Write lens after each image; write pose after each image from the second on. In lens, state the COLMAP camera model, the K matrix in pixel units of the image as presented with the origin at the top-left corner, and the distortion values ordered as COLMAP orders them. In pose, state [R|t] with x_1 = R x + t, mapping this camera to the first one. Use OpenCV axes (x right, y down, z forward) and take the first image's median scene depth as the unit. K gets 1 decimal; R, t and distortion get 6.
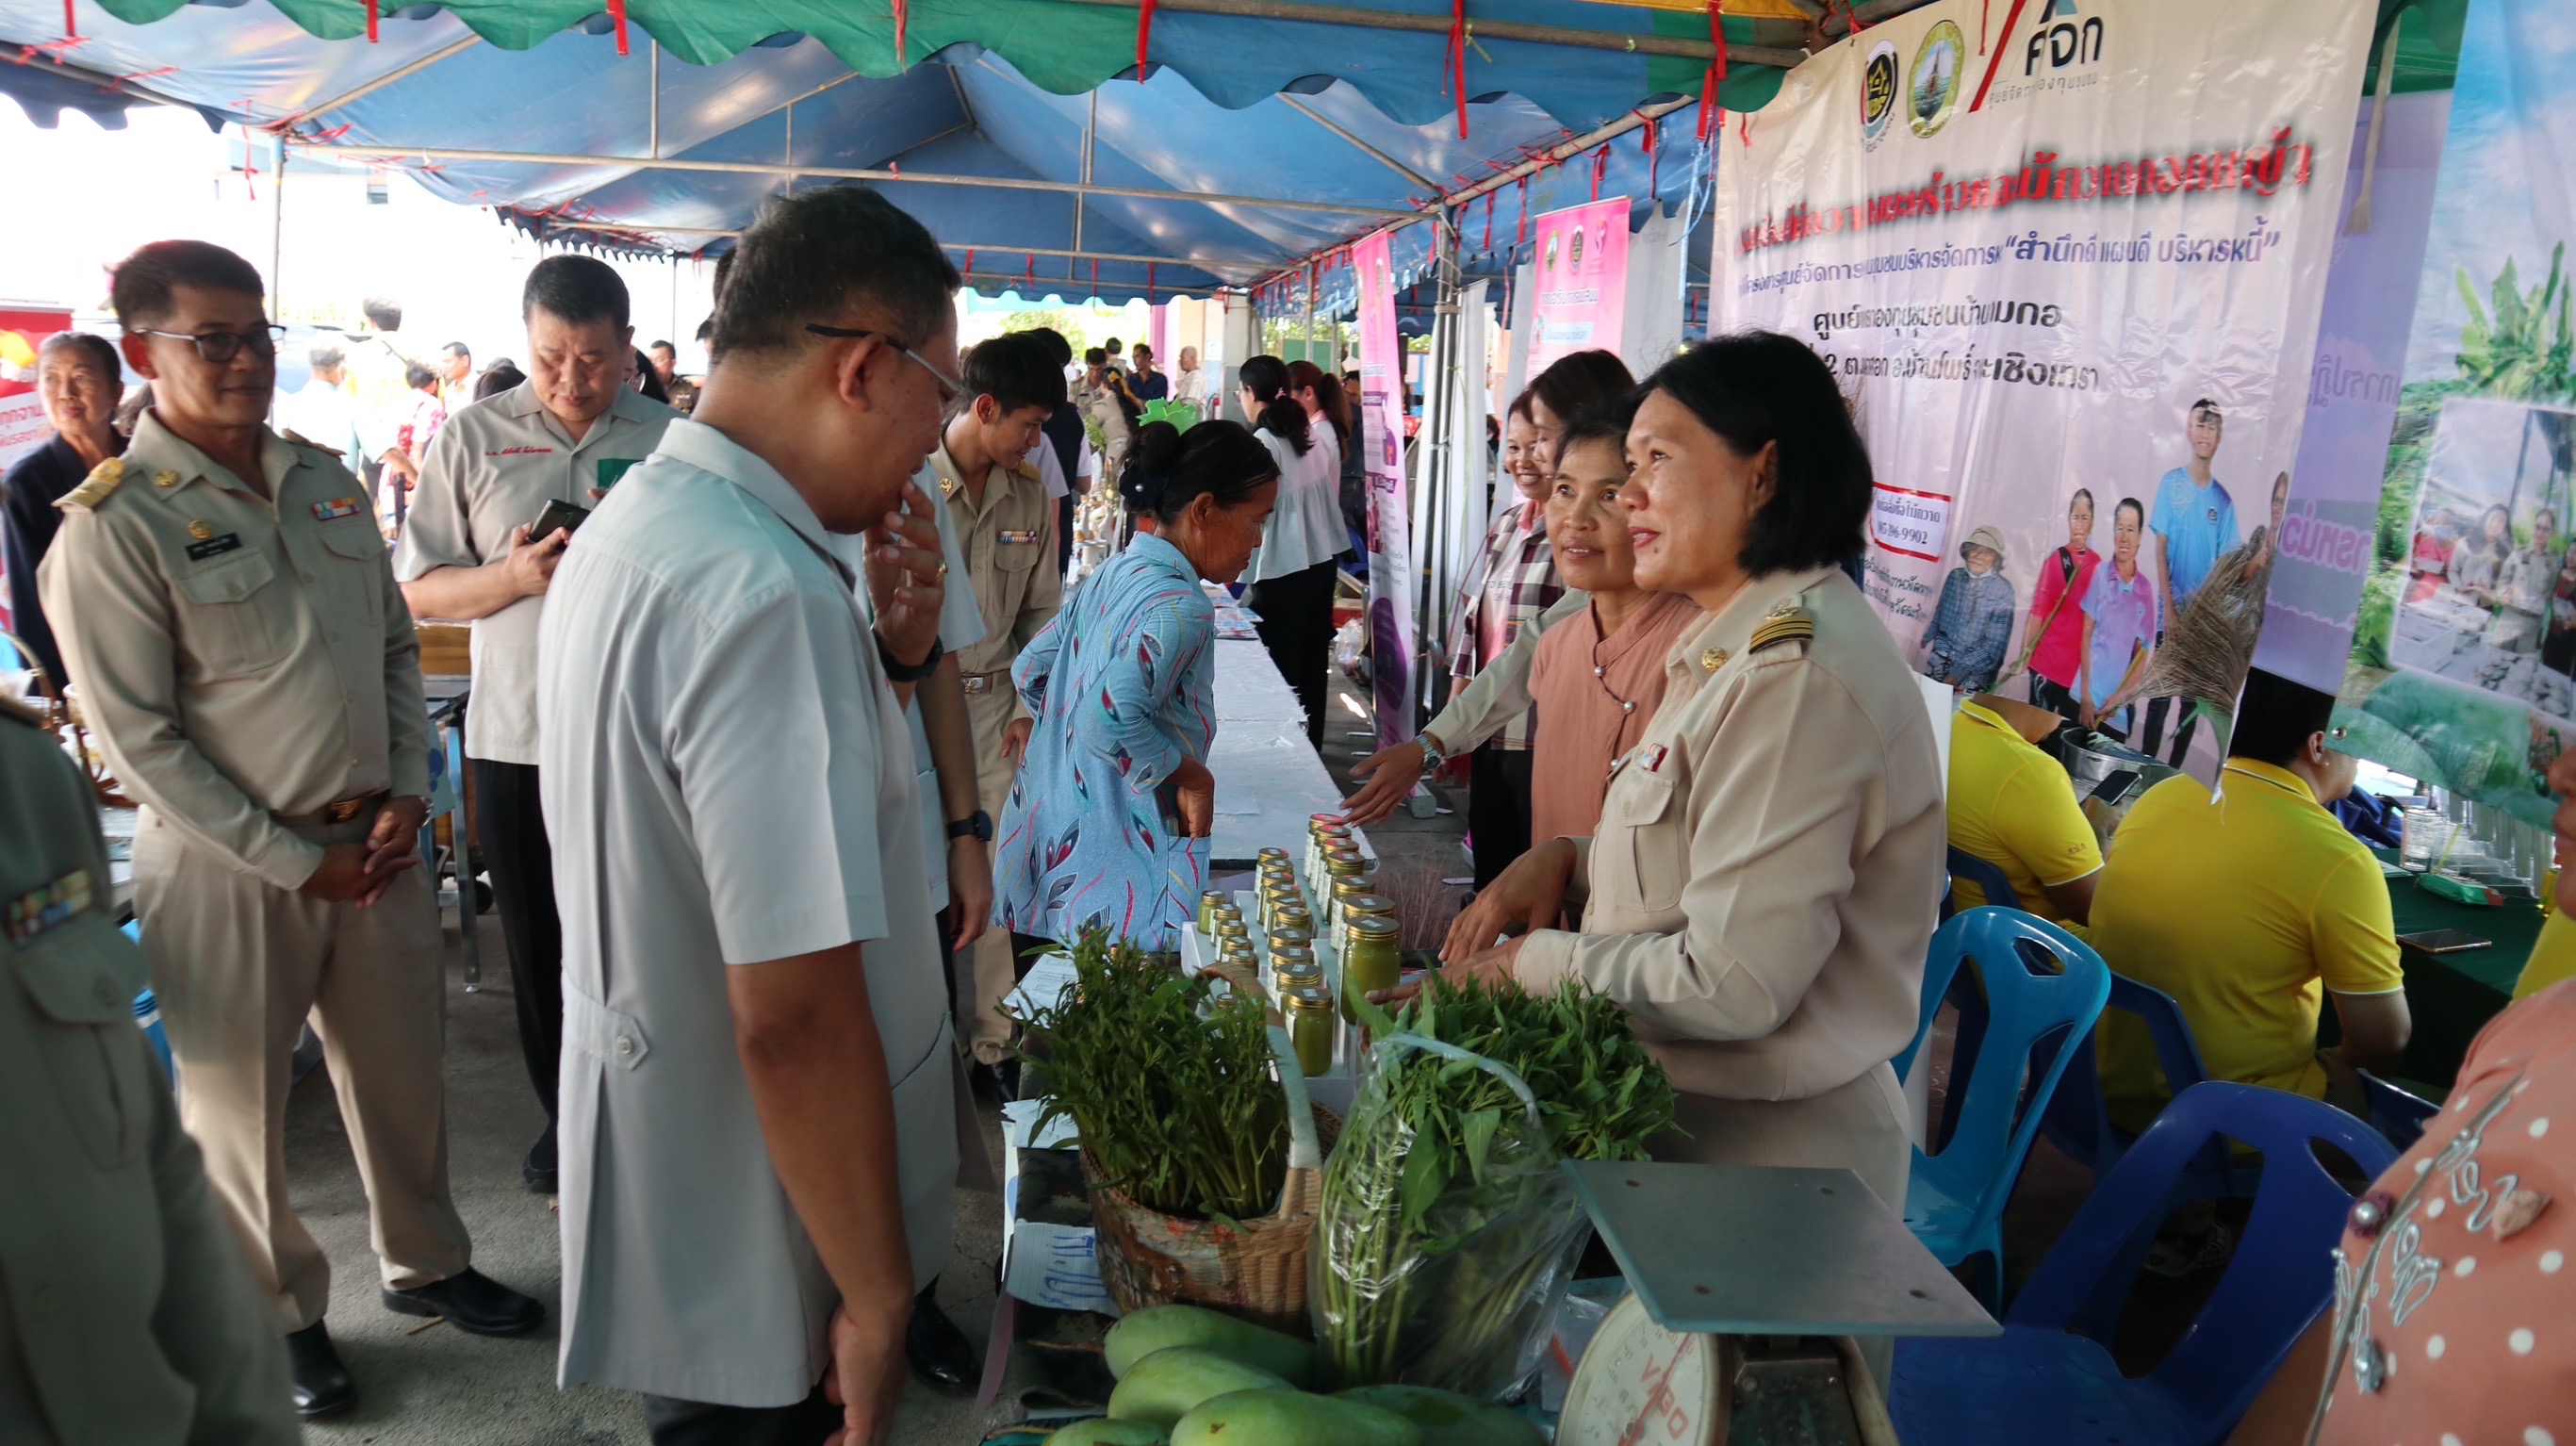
lens RADIAL K [[1800.0, 0, 1283.1], [0, 1800.0, 706.4], [0, 0, 1]] dist [-0.121352, 0.064257]
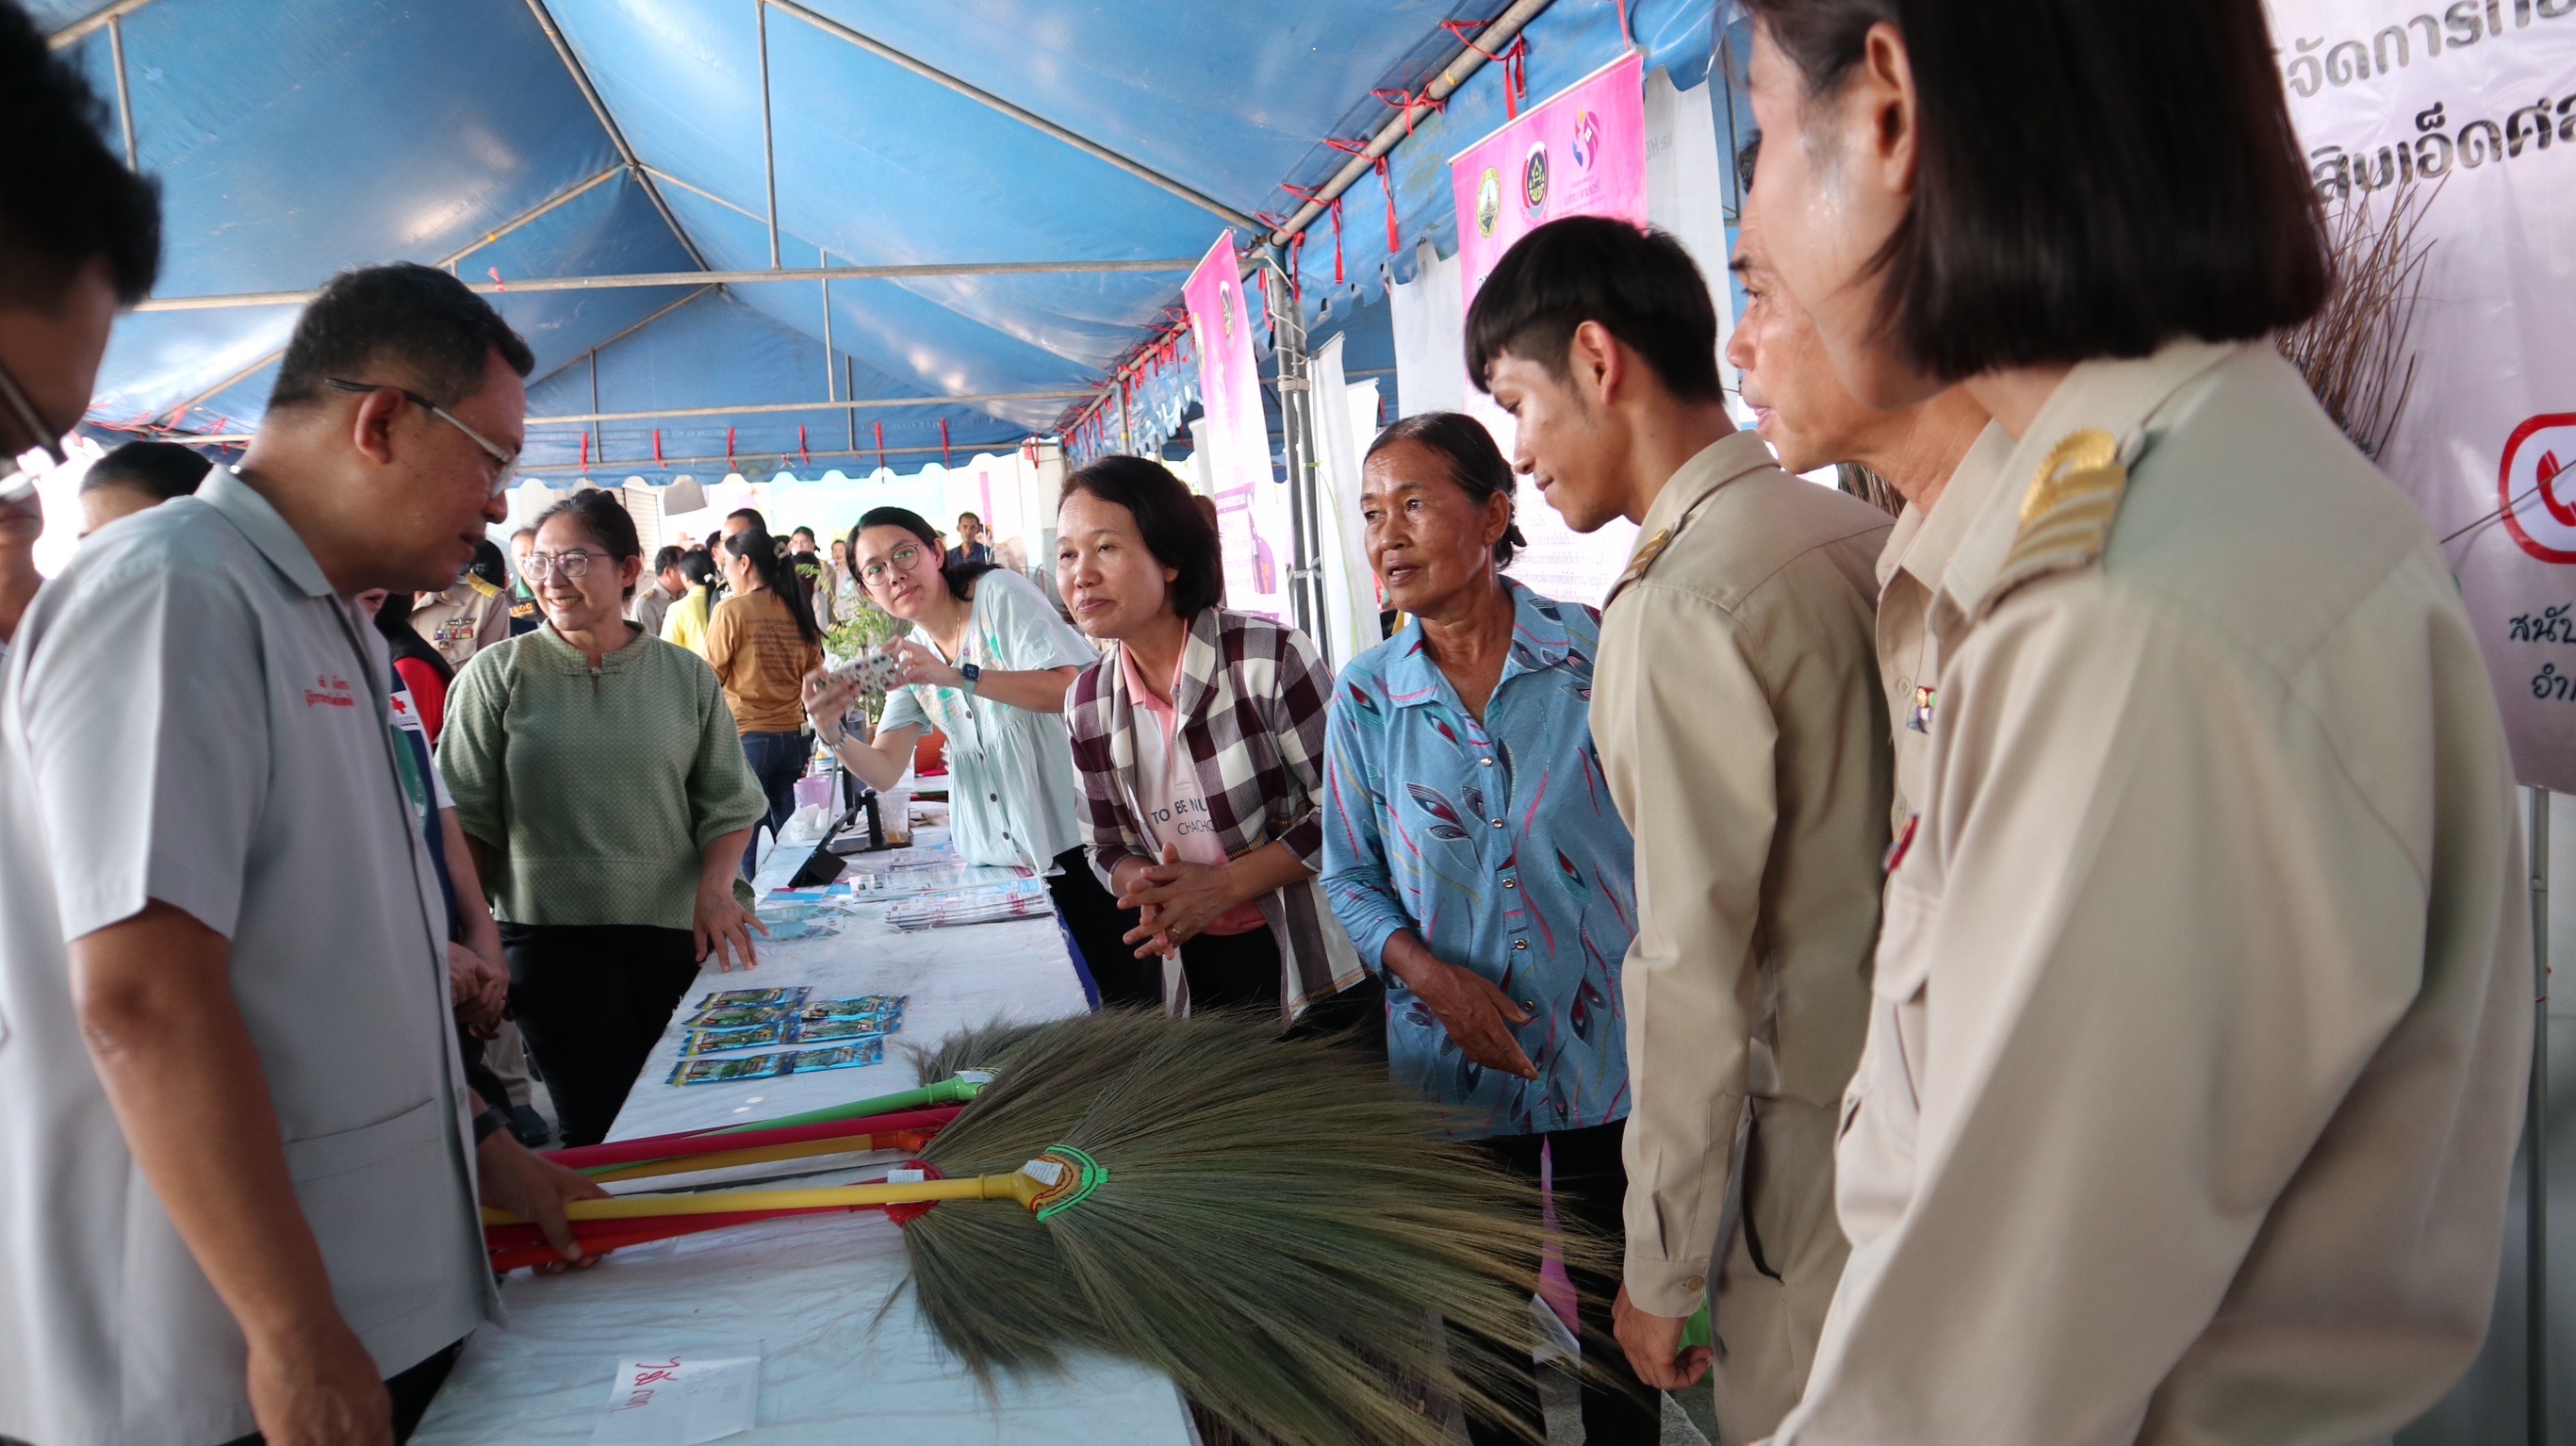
lens RADIAL K [[1800.0, 0, 1277.6], [0, 1800.0, 735.6], [0, 0, 1]] dist [-0.121352, 0.064257]
pose [[0.989691, -0.126789, 0.066613, 0.012896], [0.131470, 0.988750, -0.071338, -0.021049], [-0.056819, 0.079360, 0.995225, 0.200924]]
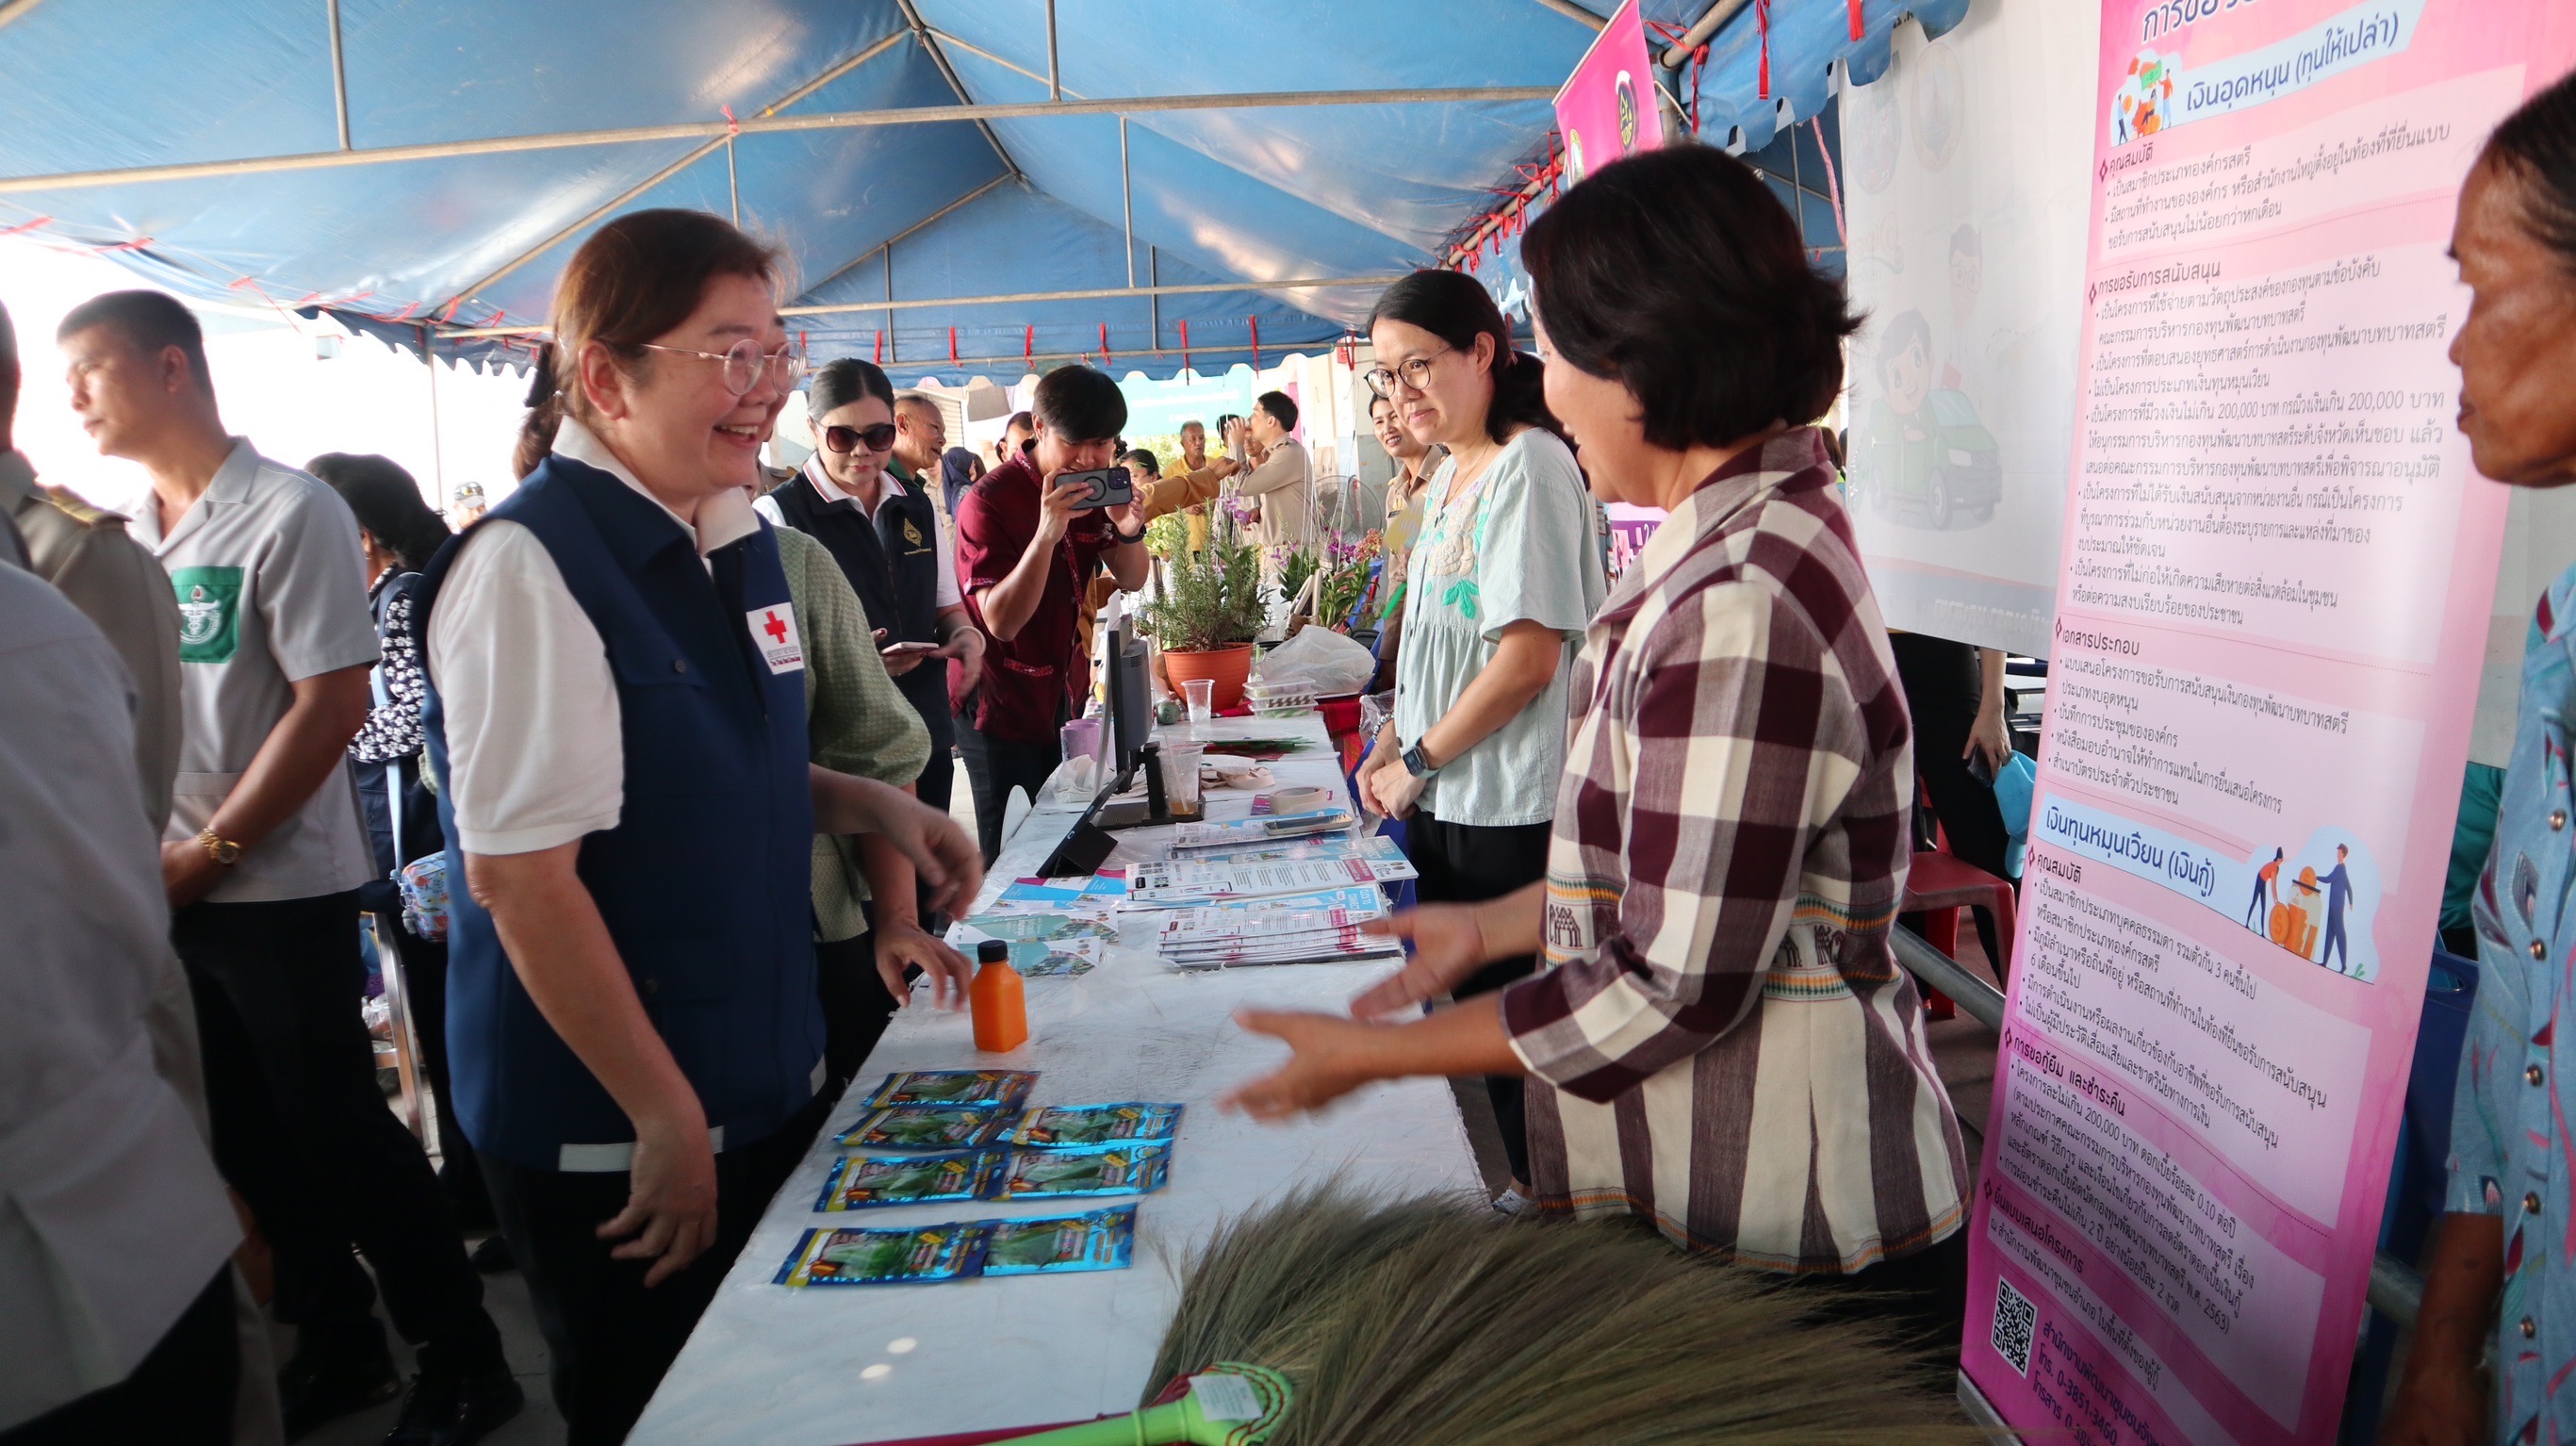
lens RADIAL K [[1800.0, 0, 1279.3], [0, 1800.0, 740.1], [0, 0, 1]] dist [-0.121352, 0.064257]
pose [[0.989755, -0.099084, -0.102802, 0.002509], [0.095118, 0.994546, -0.042799, -0.033890], [0.106481, 0.032582, 0.993781, 0.291745]]
